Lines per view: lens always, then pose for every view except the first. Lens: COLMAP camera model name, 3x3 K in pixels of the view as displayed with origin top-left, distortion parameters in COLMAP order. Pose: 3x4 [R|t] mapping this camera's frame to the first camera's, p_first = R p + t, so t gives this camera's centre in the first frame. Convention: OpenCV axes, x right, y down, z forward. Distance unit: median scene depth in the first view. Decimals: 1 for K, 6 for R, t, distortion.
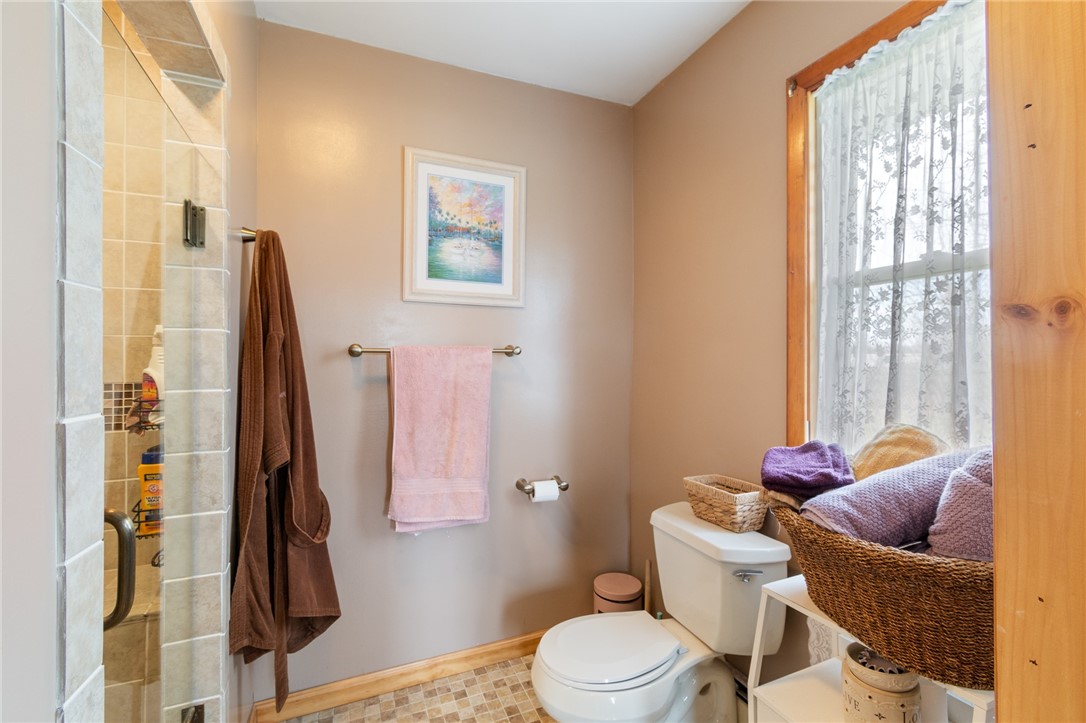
lens RADIAL K [[480.8, 0, 544.1], [0, 480.8, 365.1], [0, 0, 1]] dist [0.000343, -0.001134]
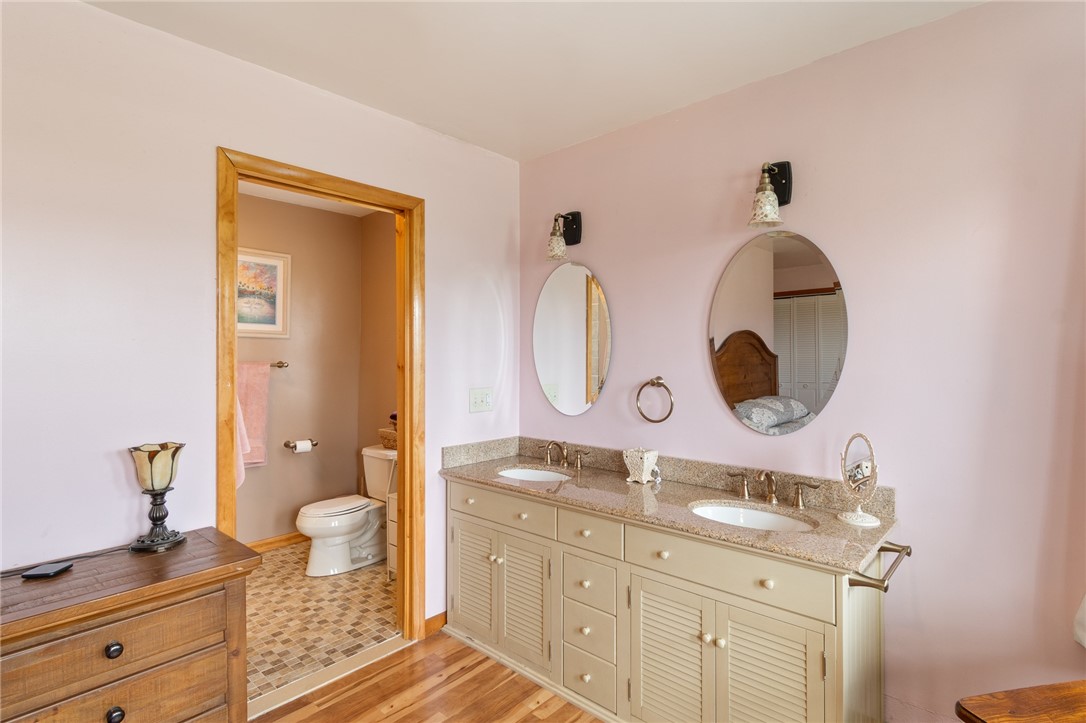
lens RADIAL K [[533.2, 0, 537.8], [0, 533.2, 356.4], [0, 0, 1]] dist [-0.003998, -0.000168]
pose [[0.909684, 0.004871, 0.415272, -0.026693], [-0.002214, 0.999974, -0.006880, -0.047479], [-0.415295, 0.005339, 0.909671, -1.086659]]
